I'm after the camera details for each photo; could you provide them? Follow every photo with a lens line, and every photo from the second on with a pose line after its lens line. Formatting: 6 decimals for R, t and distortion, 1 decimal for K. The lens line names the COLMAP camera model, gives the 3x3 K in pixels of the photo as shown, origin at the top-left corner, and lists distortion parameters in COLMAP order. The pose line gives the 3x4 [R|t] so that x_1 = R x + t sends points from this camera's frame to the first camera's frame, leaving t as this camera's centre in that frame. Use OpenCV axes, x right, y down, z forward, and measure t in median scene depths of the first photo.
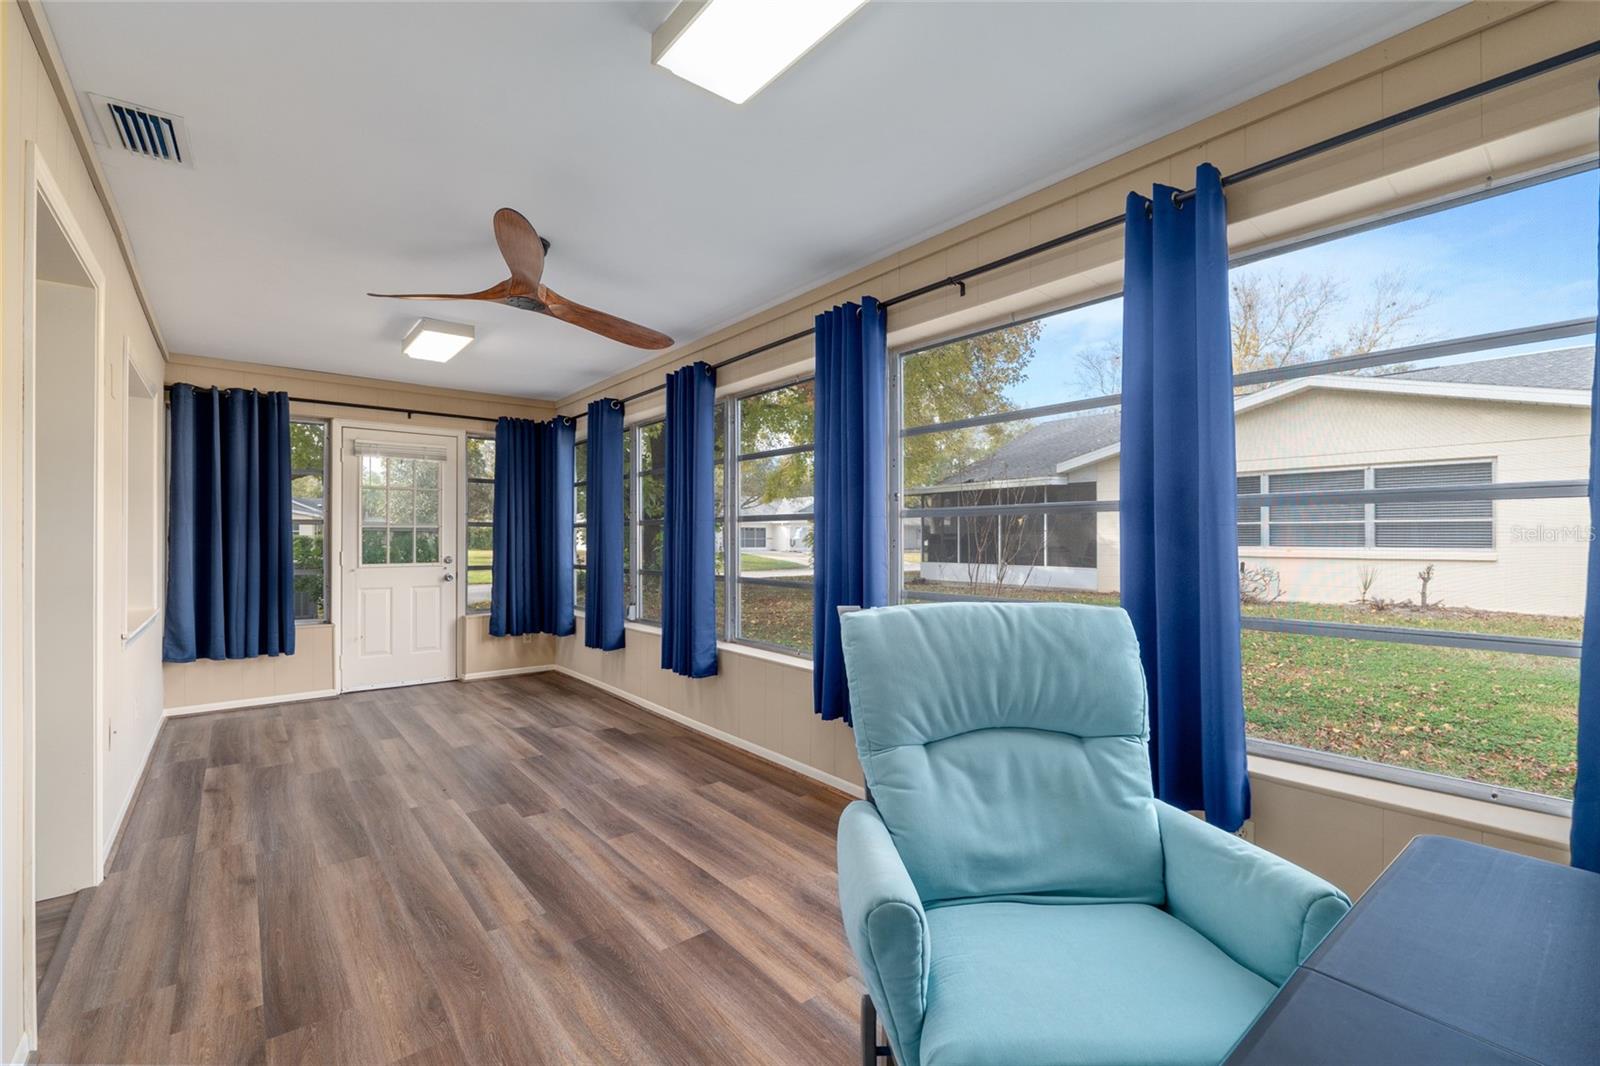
lens RADIAL K [[706.0, 0, 810.9], [0, 706.0, 534.7], [0, 0, 1]] dist [-0.002764, 0.000667]
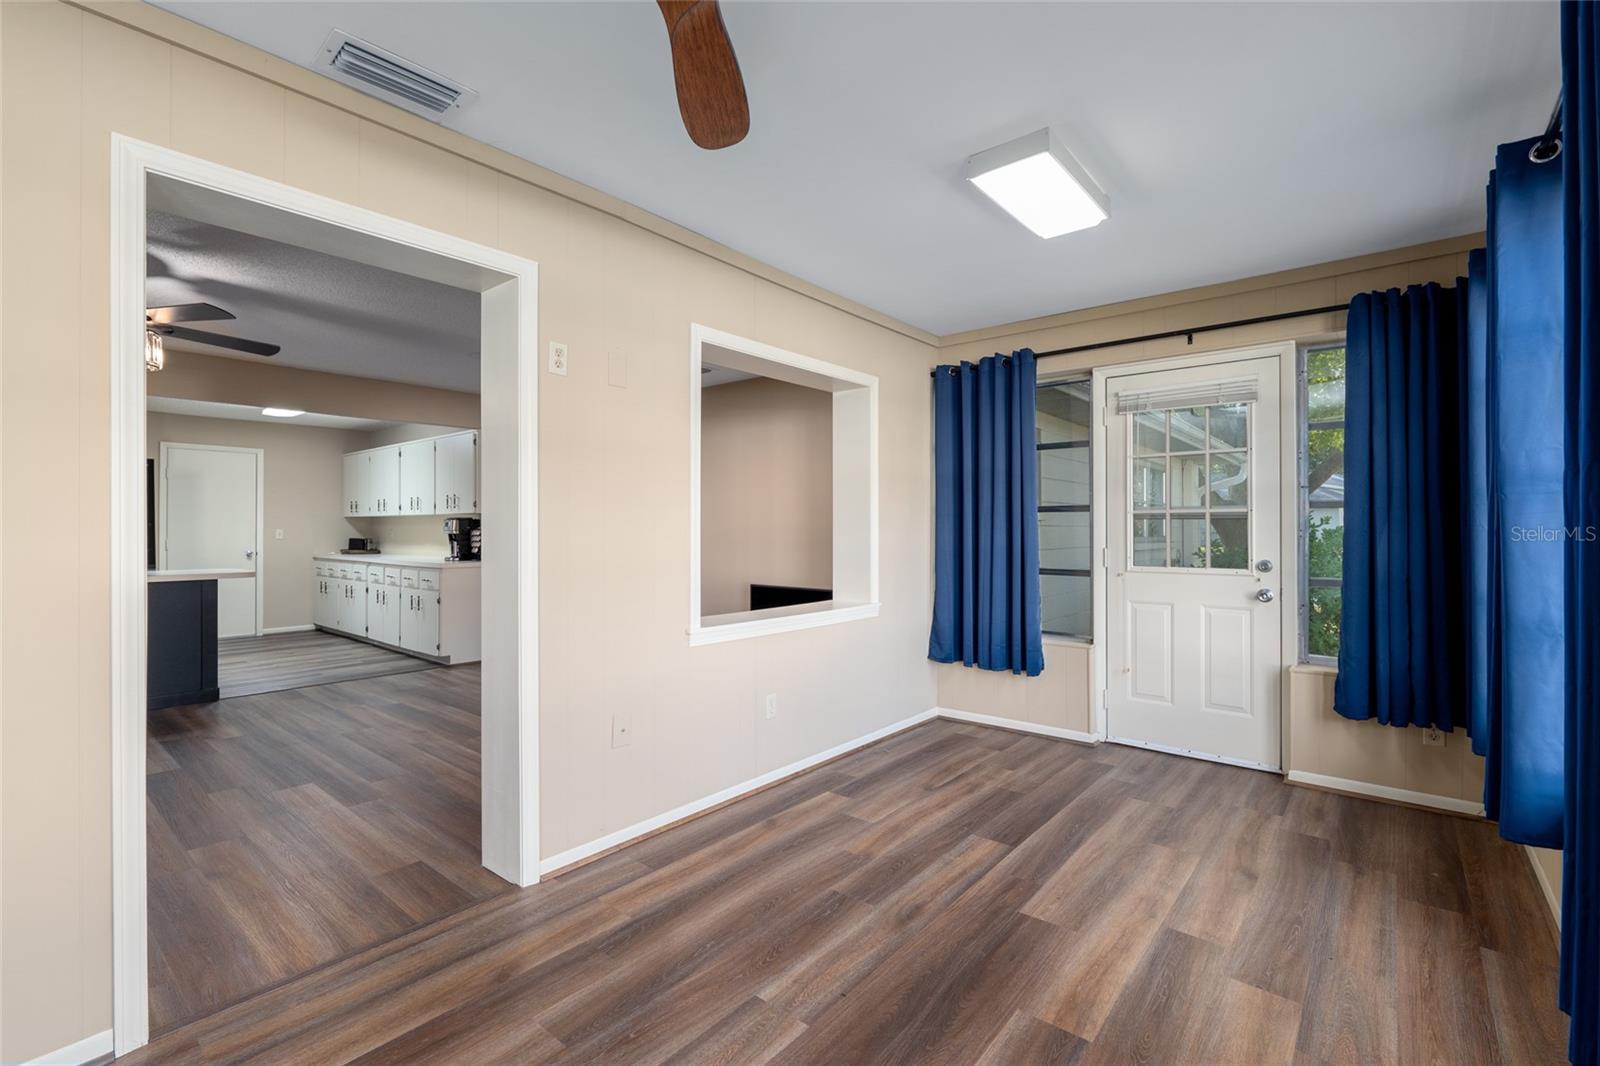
lens RADIAL K [[706.0, 0, 777.9], [0, 706.0, 530.9], [0, 0, 1]] dist [-0.002764, 0.000667]
pose [[0.164353, -0.000751, -0.986401, 0.004066], [0.005221, 0.999986, 0.000108, 0.006141], [0.986388, -0.005168, 0.164354, 0.795231]]
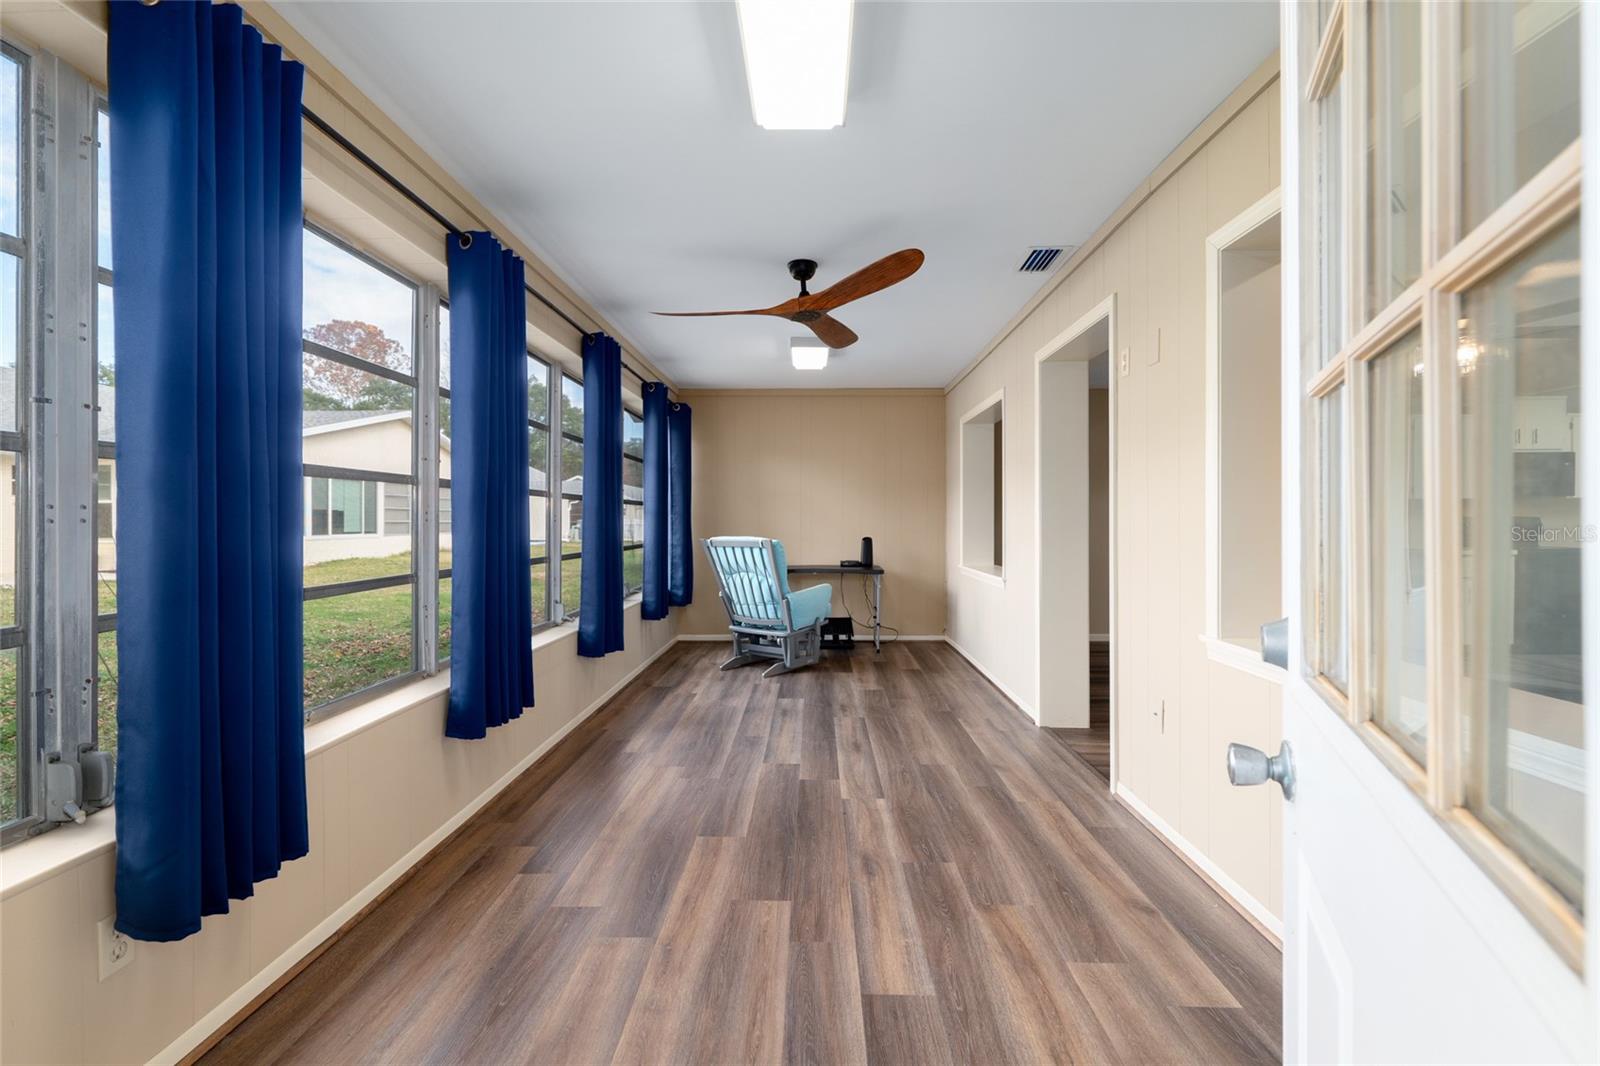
lens RADIAL K [[706.0, 0, 813.9], [0, 706.0, 524.3], [0, 0, 1]] dist [-0.002764, 0.000667]
pose [[-0.772677, -0.000953, 0.634799, -0.933865], [0.000315, 0.999998, 0.001884, 0.021246], [-0.634799, 0.001656, -0.772675, 1.526755]]
